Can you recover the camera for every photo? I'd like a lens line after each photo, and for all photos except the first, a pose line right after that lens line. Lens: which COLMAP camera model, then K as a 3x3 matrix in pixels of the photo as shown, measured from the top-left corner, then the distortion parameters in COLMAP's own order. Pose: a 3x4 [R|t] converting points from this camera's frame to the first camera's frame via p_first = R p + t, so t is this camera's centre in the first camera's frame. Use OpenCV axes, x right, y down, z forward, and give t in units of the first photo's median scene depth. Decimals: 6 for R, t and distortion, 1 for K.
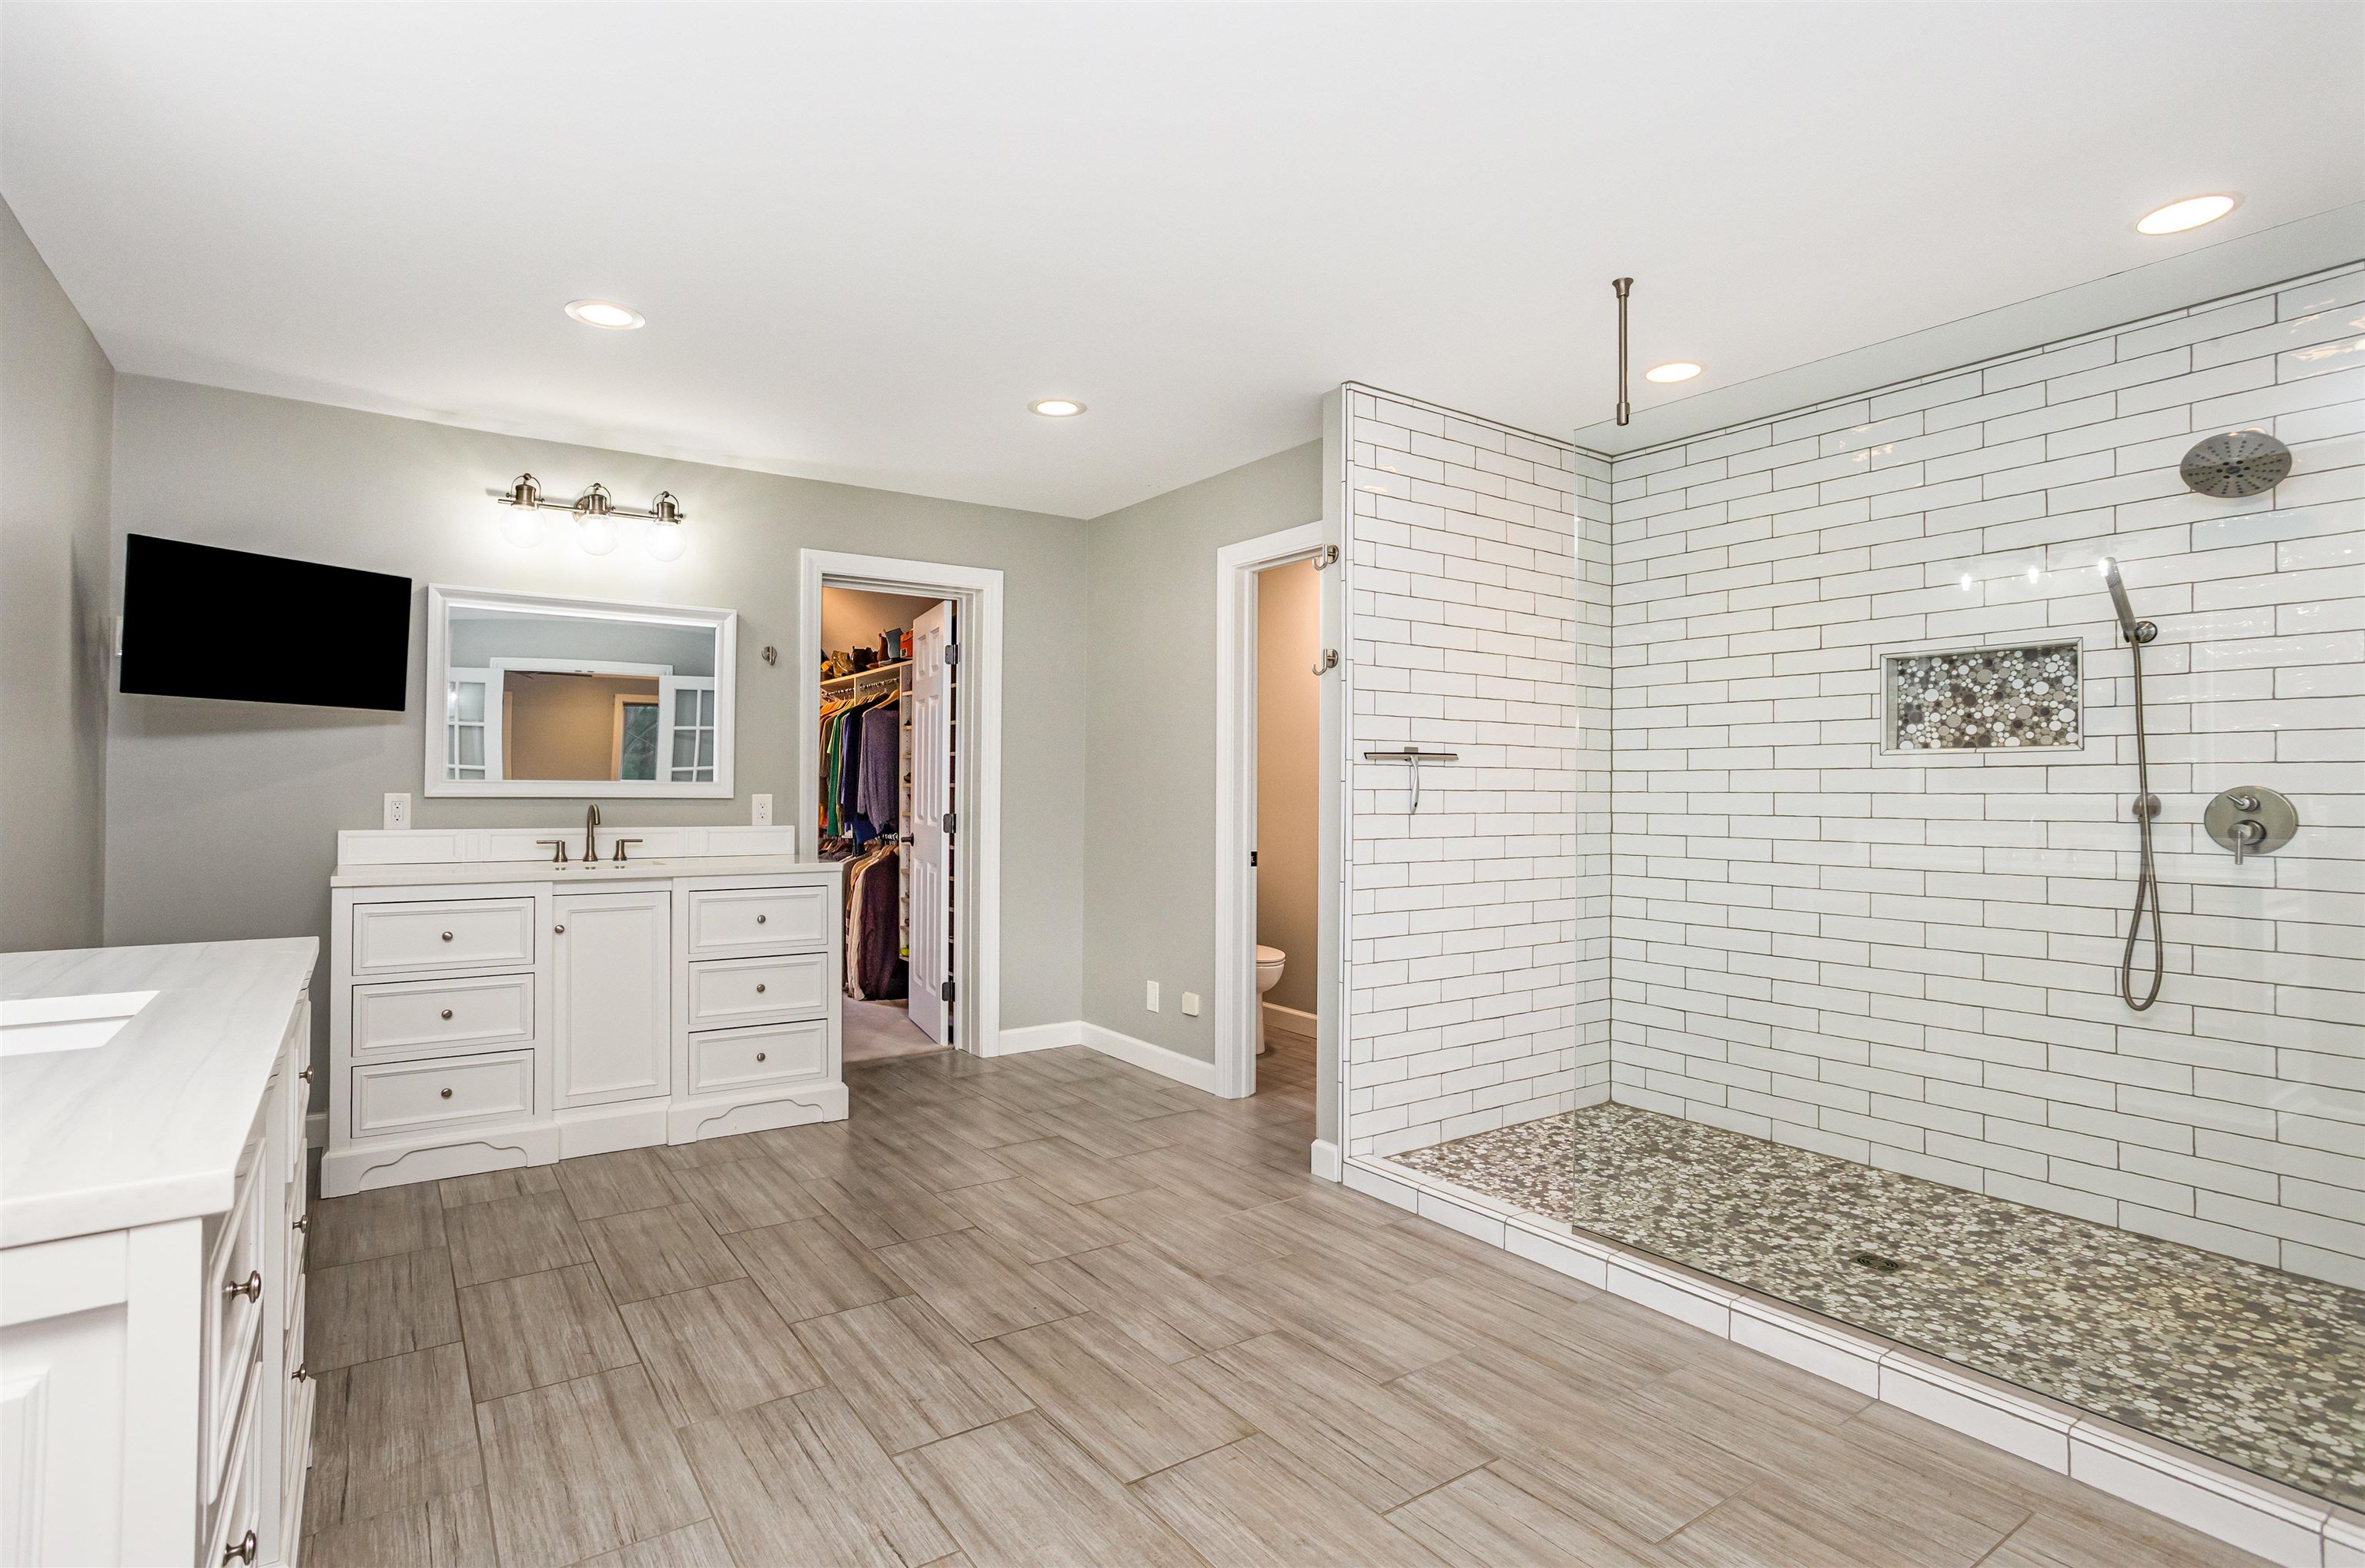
lens RADIAL K [[1175.6, 0, 1182.5], [0, 1175.6, 784.0], [0, 0, 1]] dist [-0.064725, 0.030278]
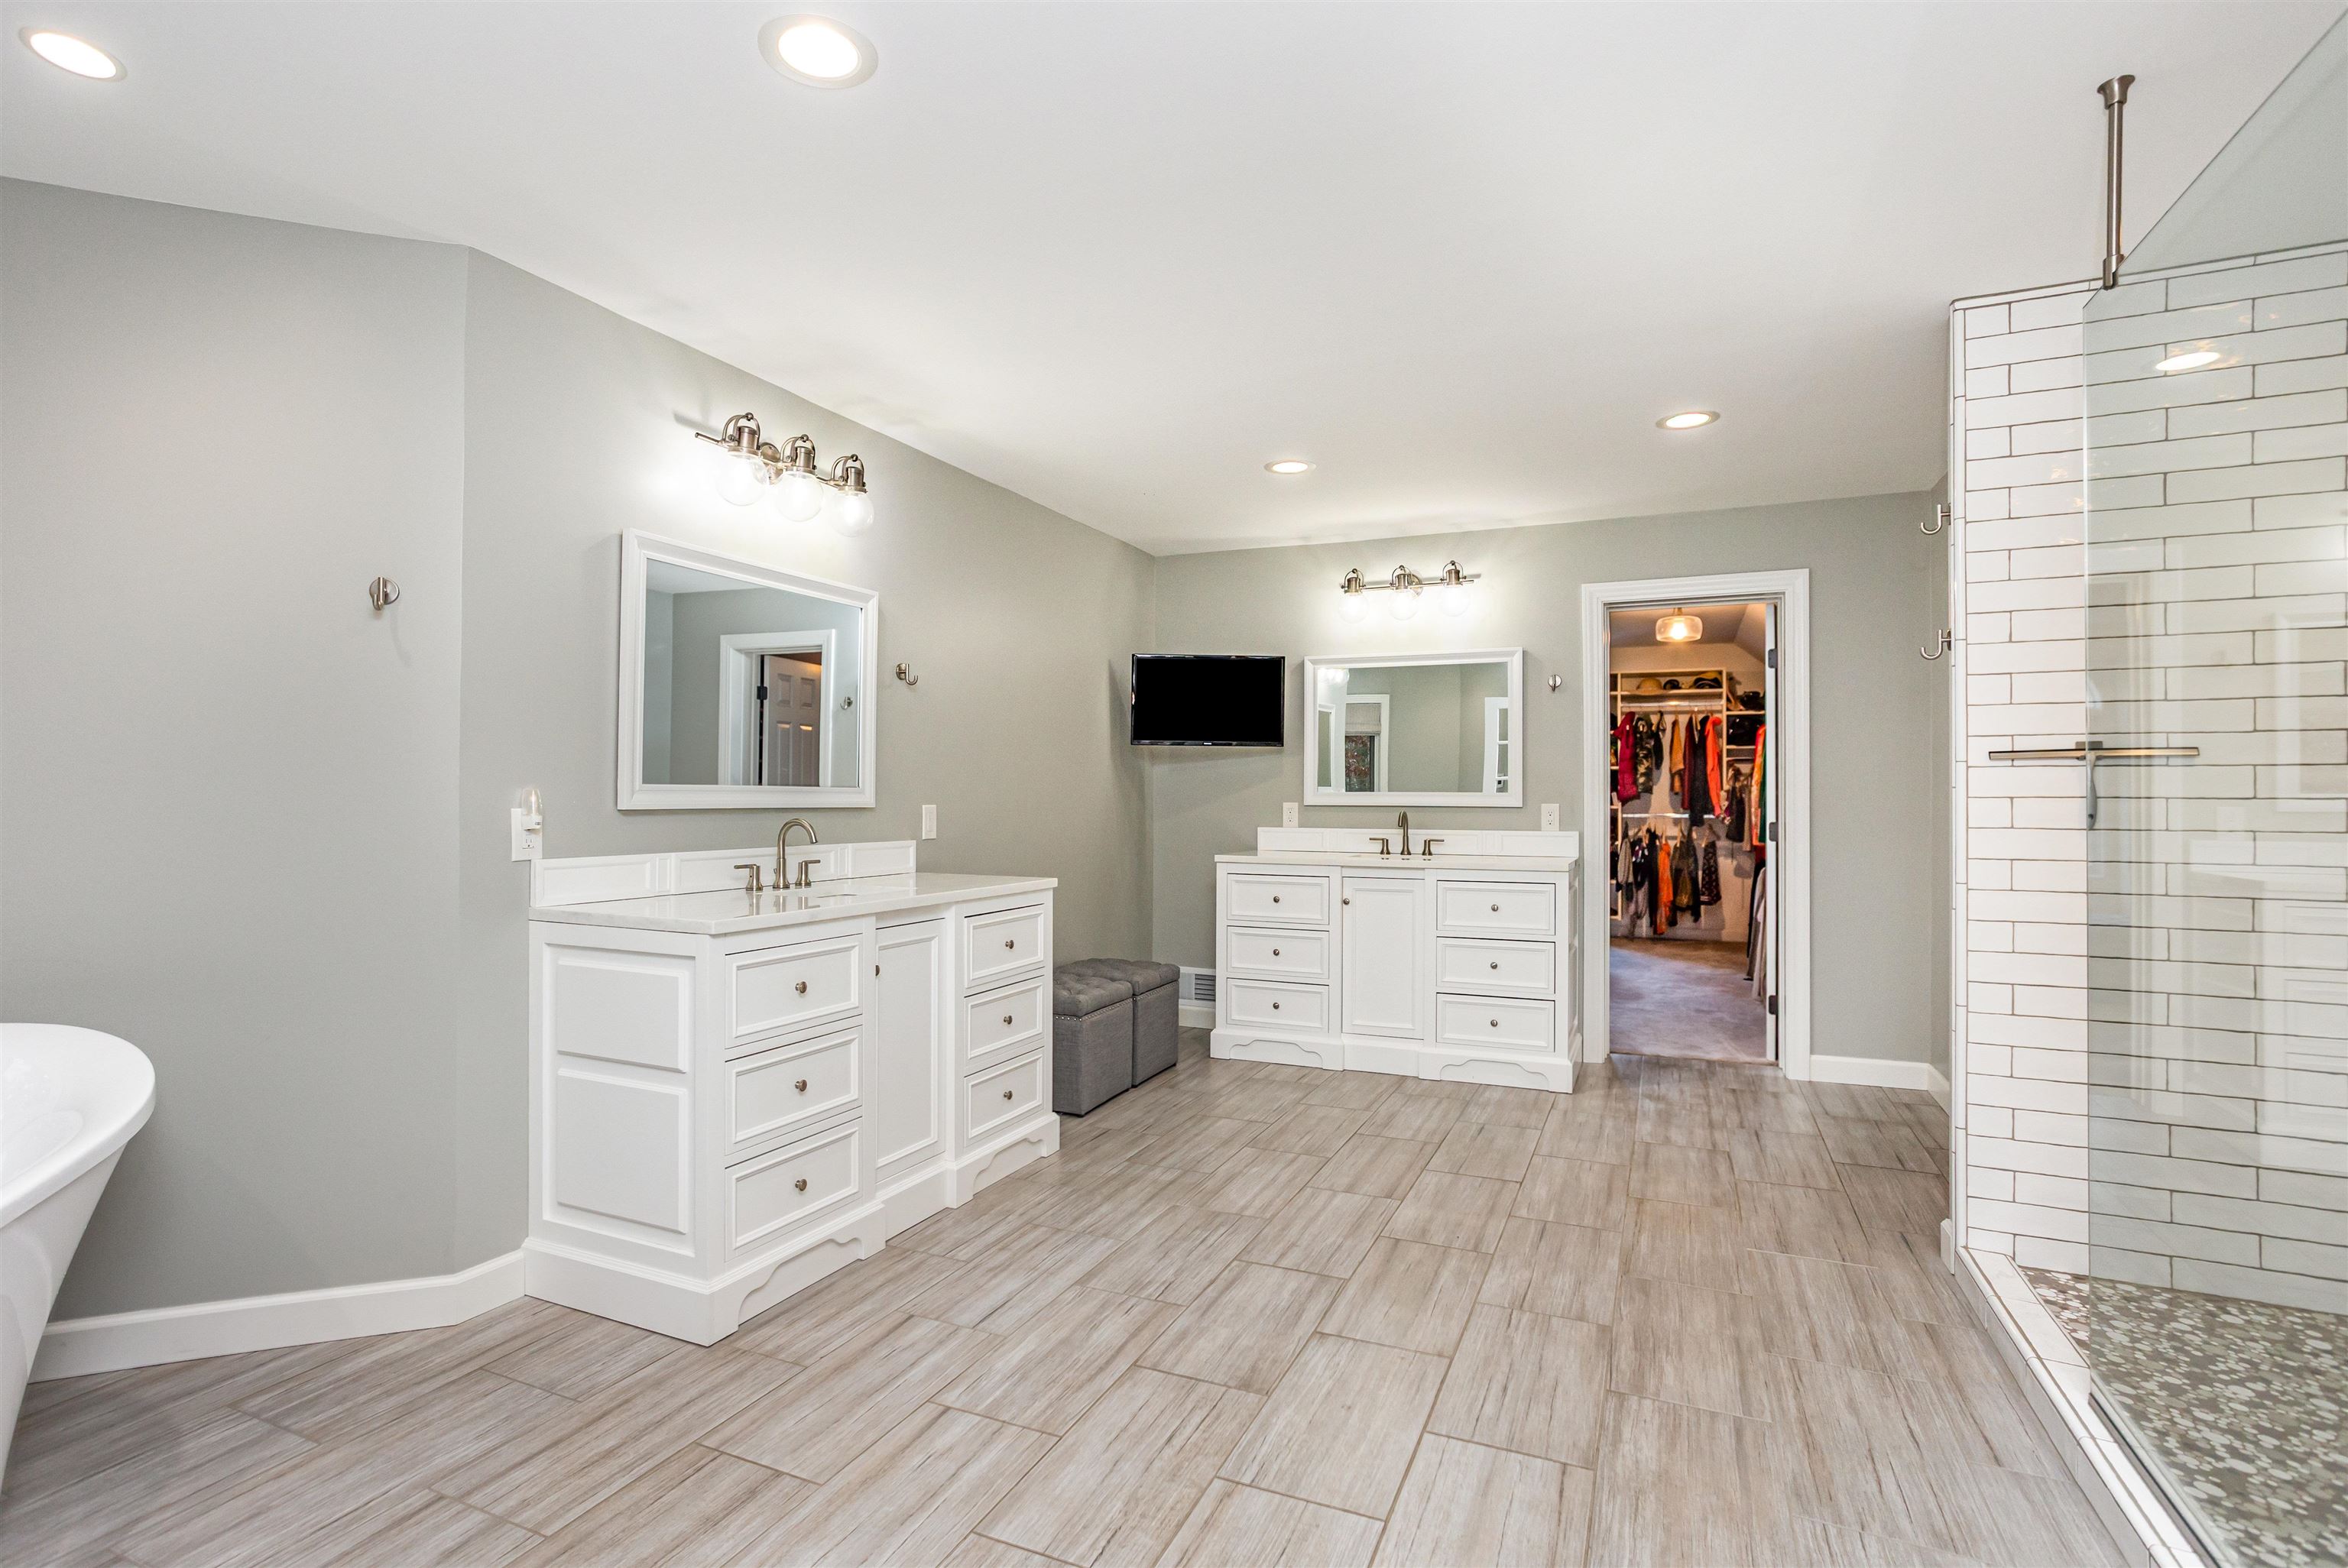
lens RADIAL K [[1148.6, 0, 1110.0], [0, 1148.6, 792.8], [0, 0, 1]] dist [-0.057828, 0.029346]
pose [[0.486227, -0.007454, -0.873801, 0.541428], [0.004240, 0.999972, -0.006171, 0.003991], [0.873822, -0.000704, 0.486245, 0.098527]]
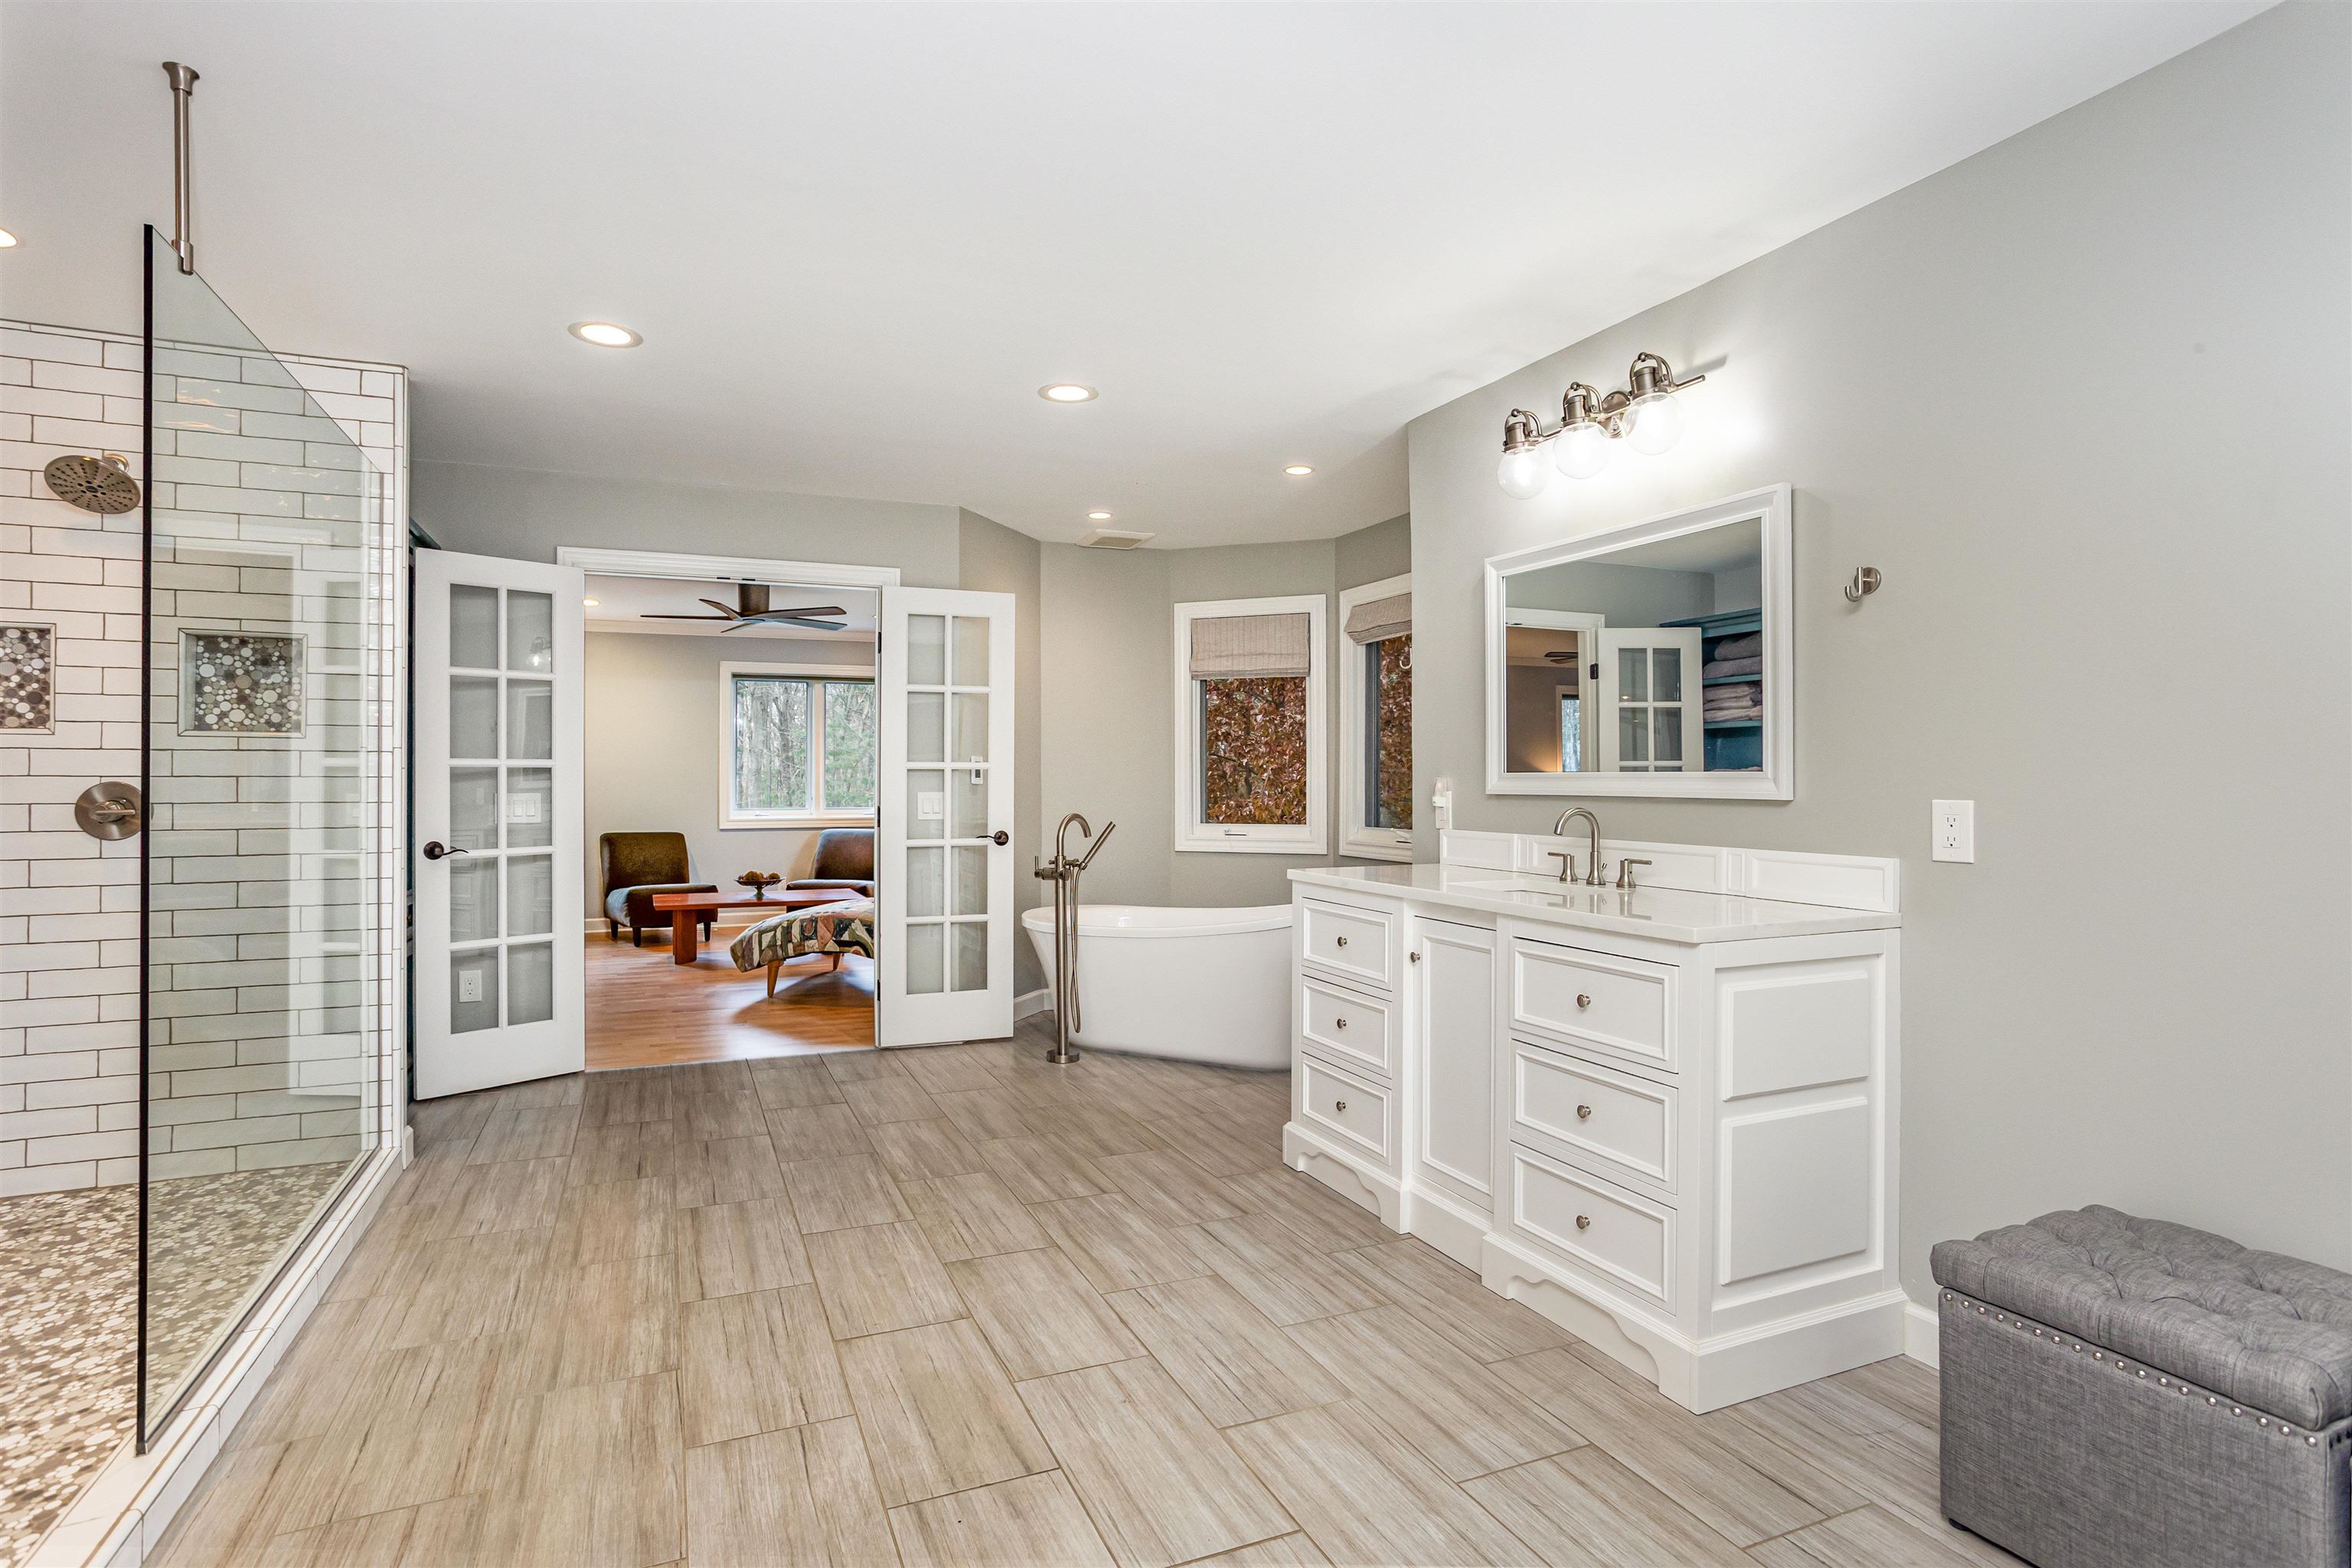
lens RADIAL K [[1169.3, 0, 1176.0], [0, 1169.3, 784.0], [0, 0, 1]] dist [-0.064725, 0.030278]
pose [[-0.981867, -0.010552, 0.189278, -0.289281], [-0.010713, 0.999943, 0.000169, 0.004057], [-0.189269, -0.001862, -0.981923, 1.255349]]
